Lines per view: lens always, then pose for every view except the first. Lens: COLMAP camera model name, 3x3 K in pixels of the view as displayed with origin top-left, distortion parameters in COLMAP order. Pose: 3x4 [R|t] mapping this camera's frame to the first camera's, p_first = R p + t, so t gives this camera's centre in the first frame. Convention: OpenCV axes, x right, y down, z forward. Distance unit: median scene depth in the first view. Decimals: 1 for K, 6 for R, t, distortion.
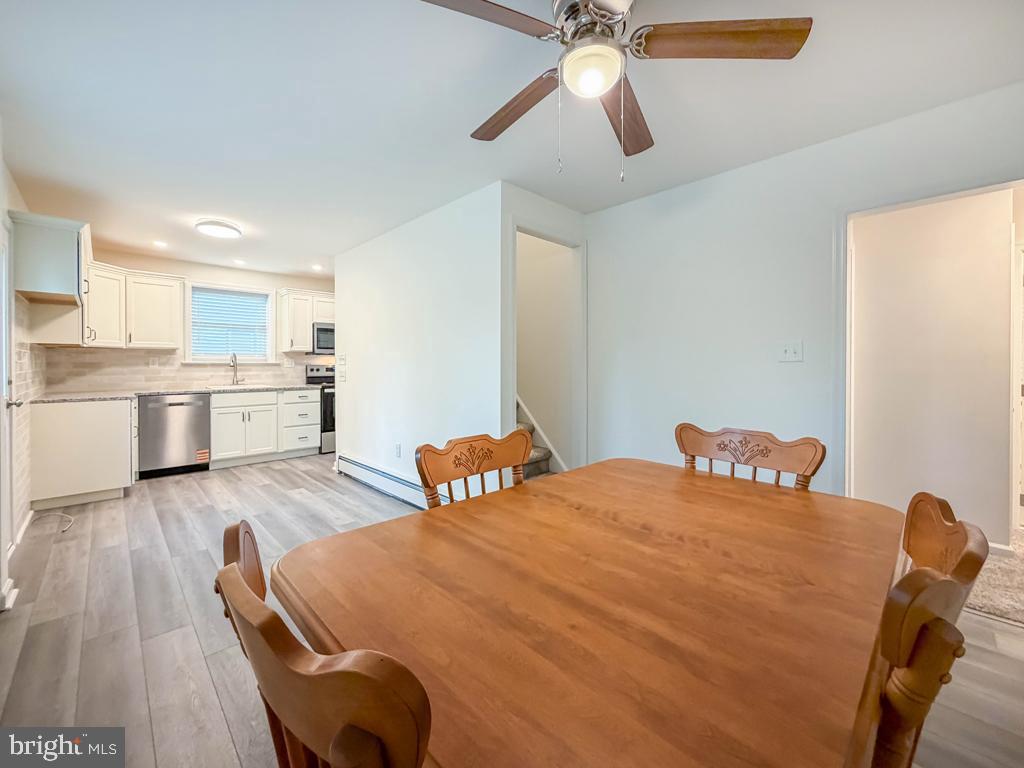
lens RADIAL K [[420.5, 0, 510.0], [0, 420.5, 369.9], [0, 0, 1]] dist [-0.002602, -0.000569]
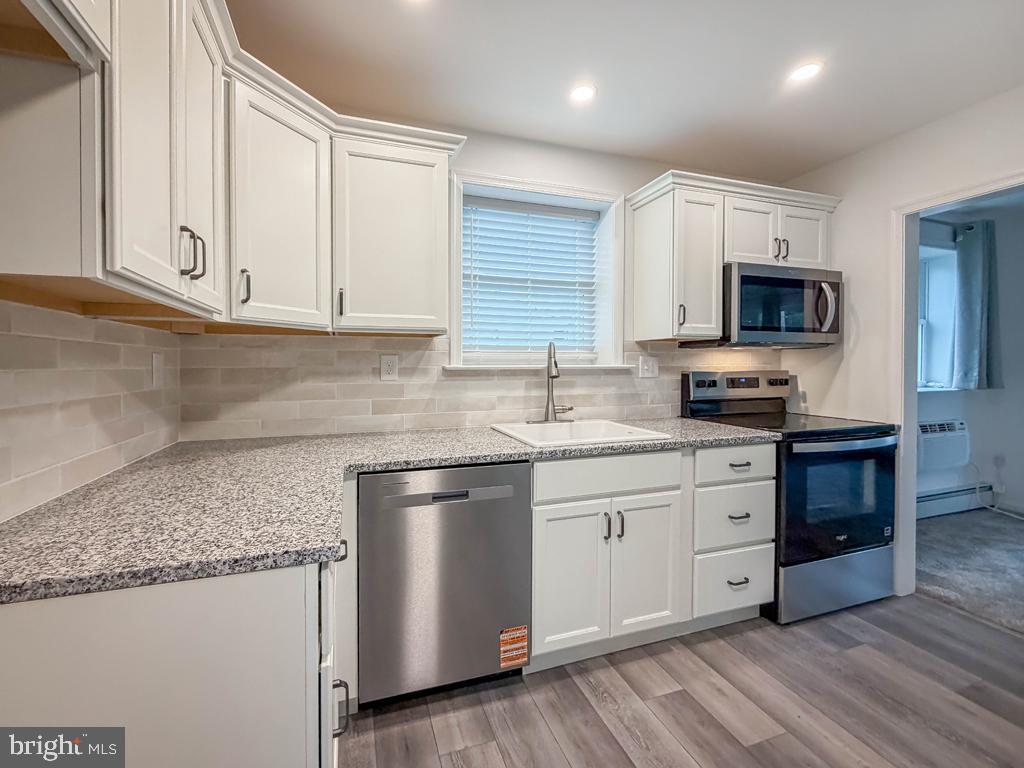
lens RADIAL K [[426.1, 0, 527.3], [0, 426.1, 368.1], [0, 0, 1]] dist [-0.000994, -0.000492]
pose [[0.934474, -0.001482, -0.356028, -0.626109], [-0.001109, 0.999974, -0.007074, -0.016257], [0.356029, 0.007005, 0.934448, 0.715516]]
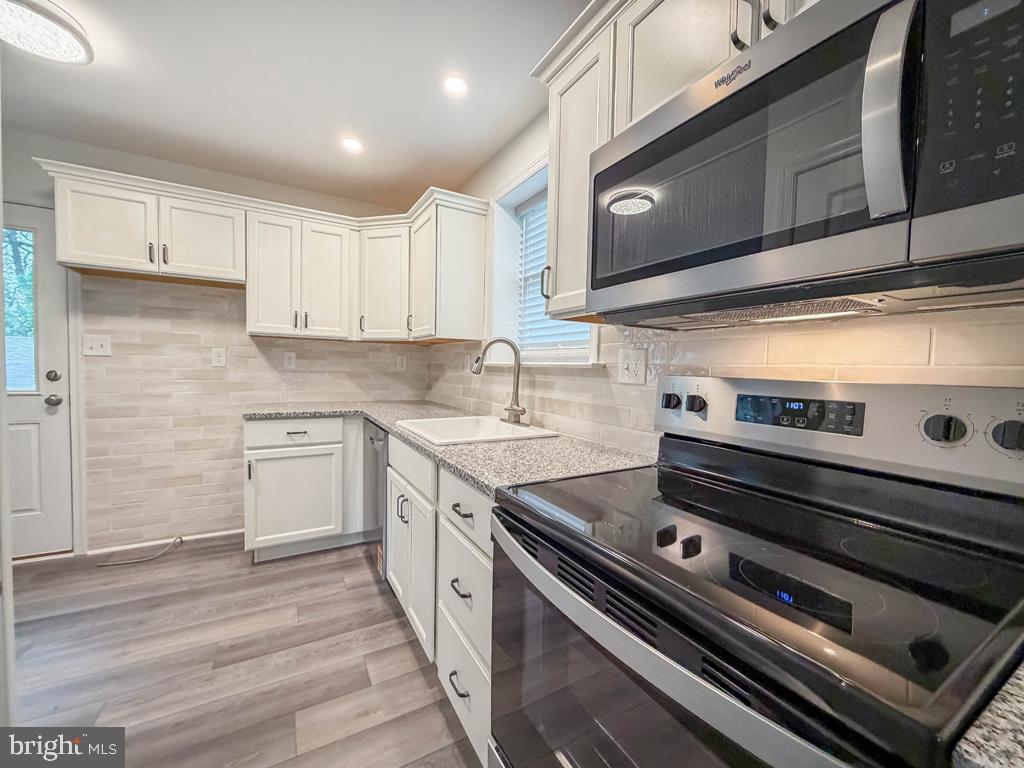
lens RADIAL K [[409.5, 0, 456.8], [0, 409.5, 385.3], [0, 0, 1]] dist [0.000492, 0.000059]
pose [[-0.246237, 0.043042, -0.968254, -0.329646], [-0.035725, 0.997931, 0.053447, -0.019228], [0.968551, 0.047751, -0.244190, 1.236527]]
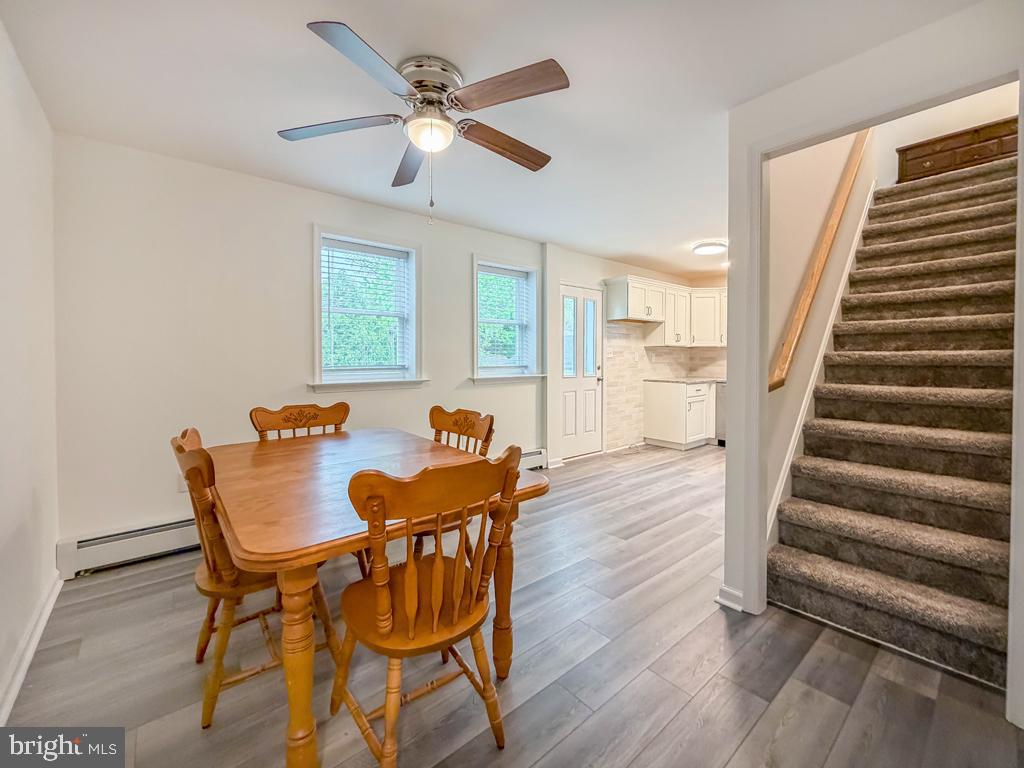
lens RADIAL K [[412.3, 0, 507.5], [0, 412.3, 364.1], [0, 0, 1]] dist [0.000089, -0.000069]
pose [[-0.060447, 0.015503, -0.998051, 0.450397], [-0.010792, 0.999811, 0.016184, -0.009614], [0.998113, 0.011749, -0.060268, 0.410535]]
